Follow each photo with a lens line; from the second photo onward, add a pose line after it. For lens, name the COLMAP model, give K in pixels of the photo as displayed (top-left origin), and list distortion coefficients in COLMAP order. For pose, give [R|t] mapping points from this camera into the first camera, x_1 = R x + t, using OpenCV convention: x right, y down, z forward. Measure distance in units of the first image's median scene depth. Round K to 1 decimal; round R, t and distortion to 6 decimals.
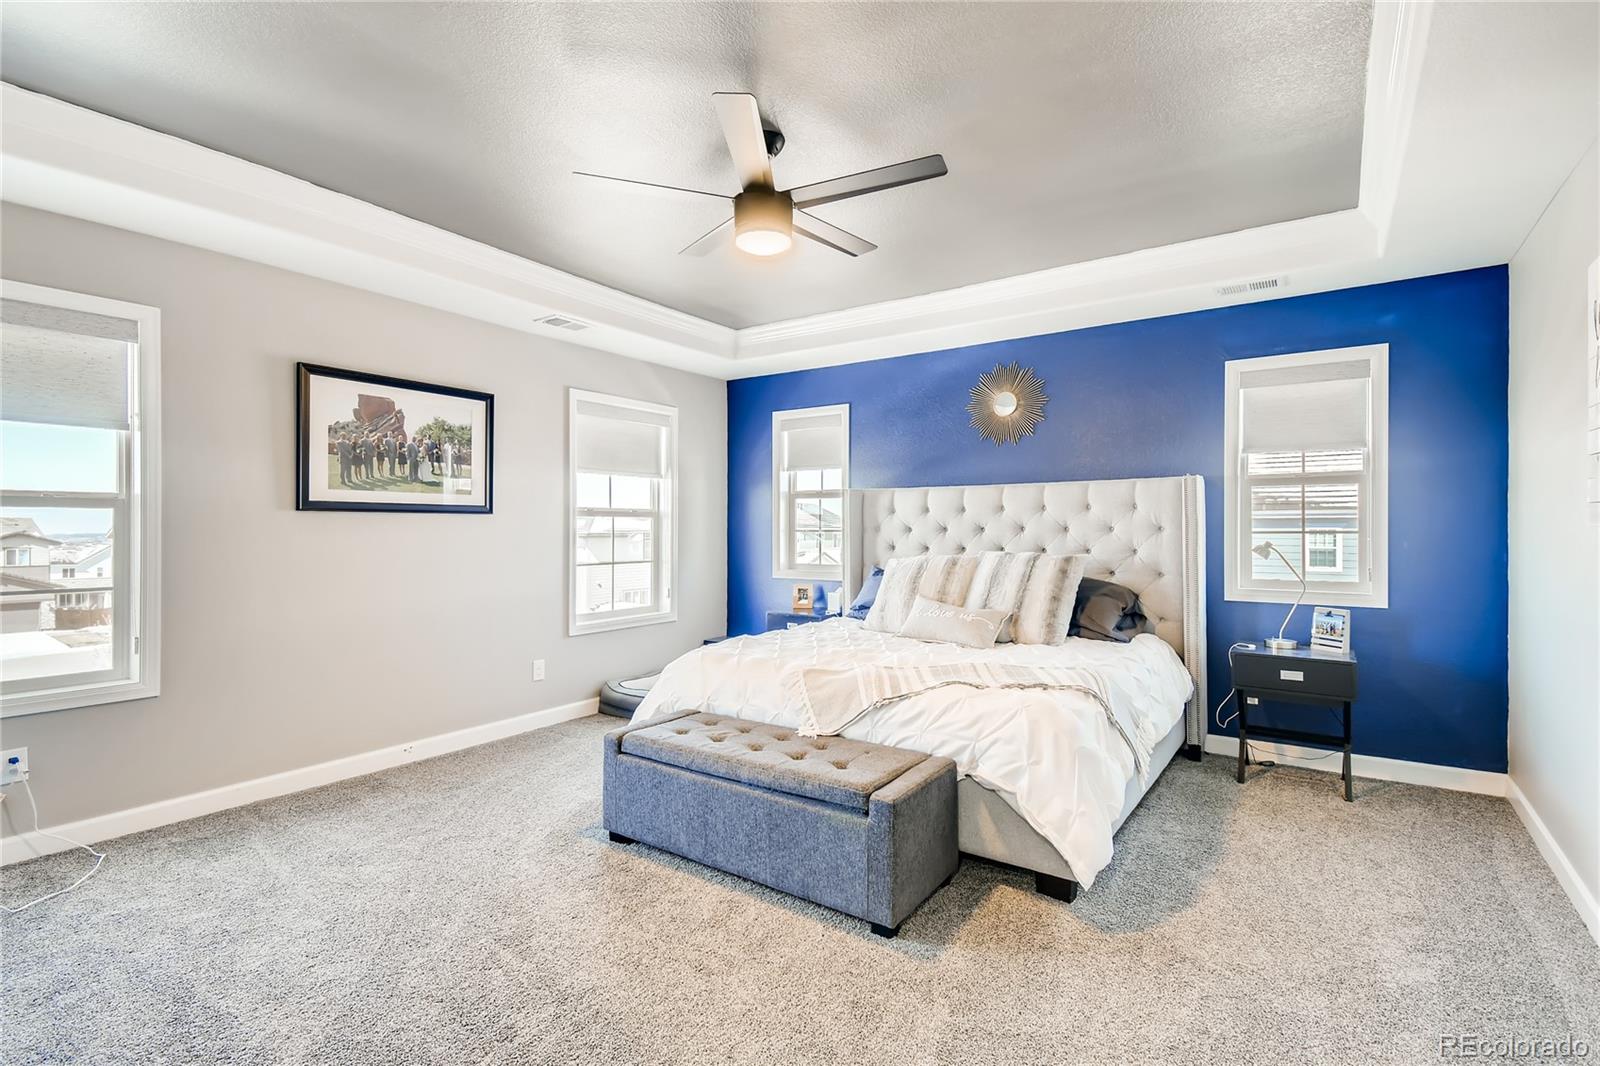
lens RADIAL K [[760.4, 0, 802.0], [0, 760.4, 530.3], [0, 0, 1]] dist [0.028082, -0.008384]
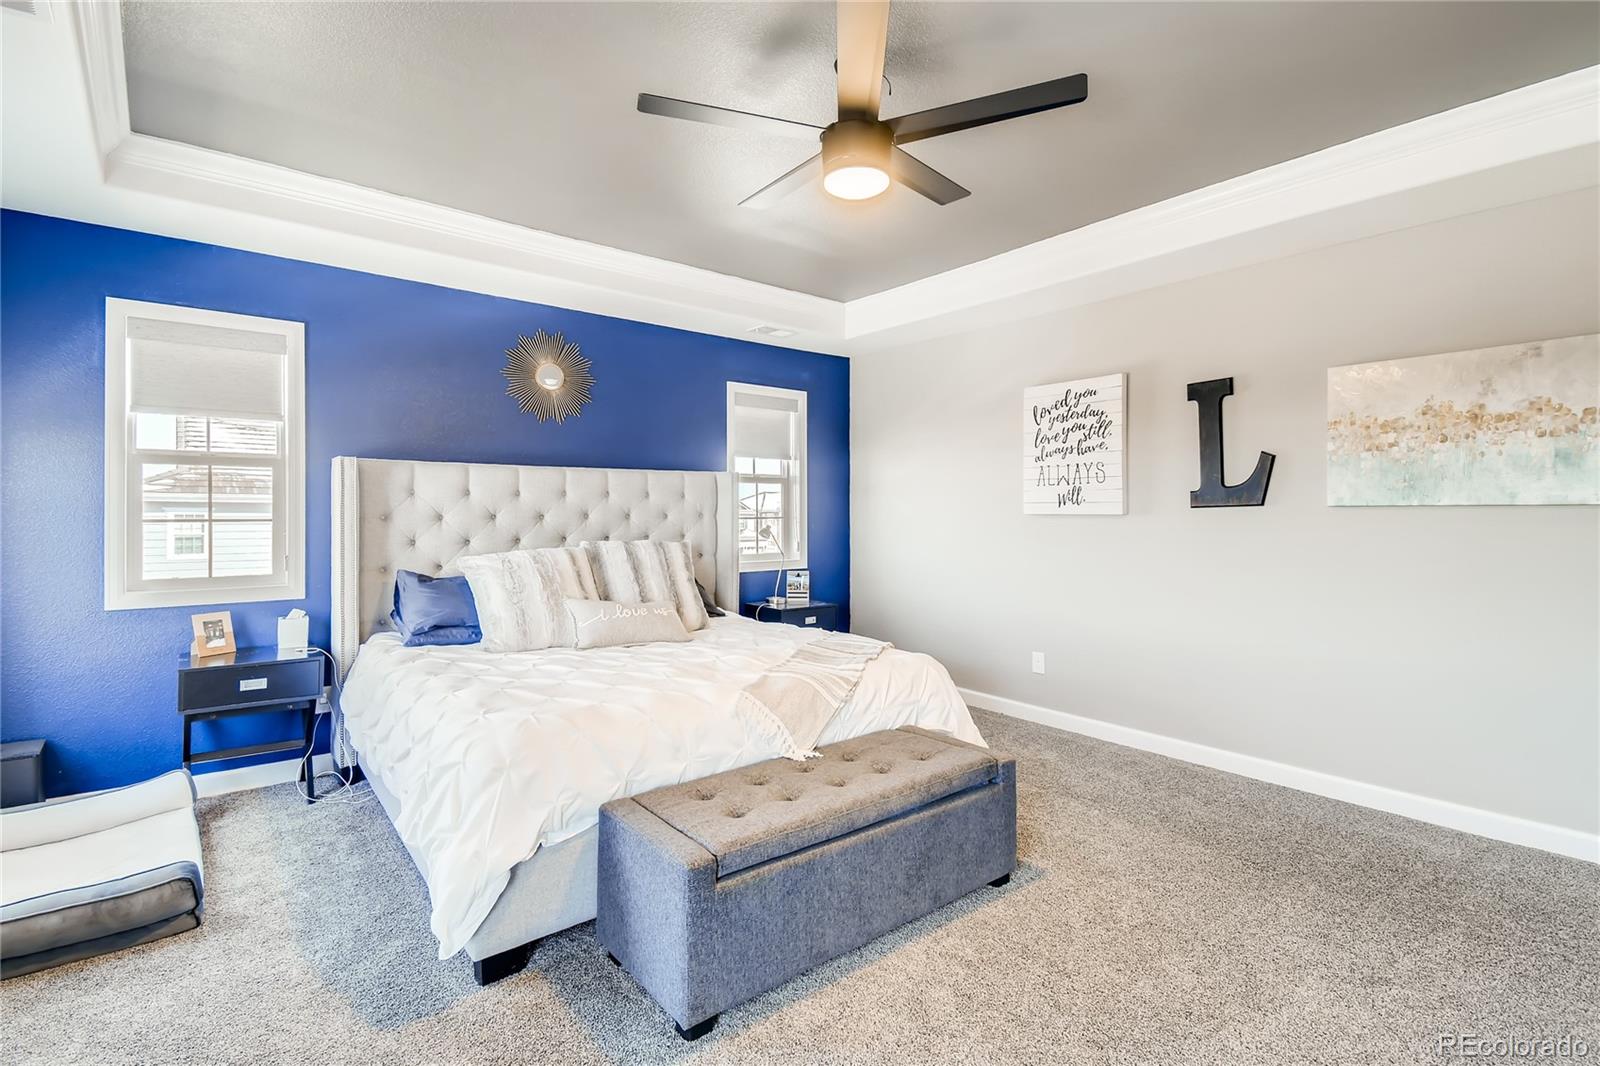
lens RADIAL K [[760.4, 0, 786.3], [0, 760.4, 505.8], [0, 0, 1]] dist [0.028082, -0.008384]
pose [[0.278150, 0.008156, 0.960503, -0.513890], [0.002873, 0.999952, -0.009323, -0.004966], [-0.960533, 0.005352, 0.278113, 0.481714]]
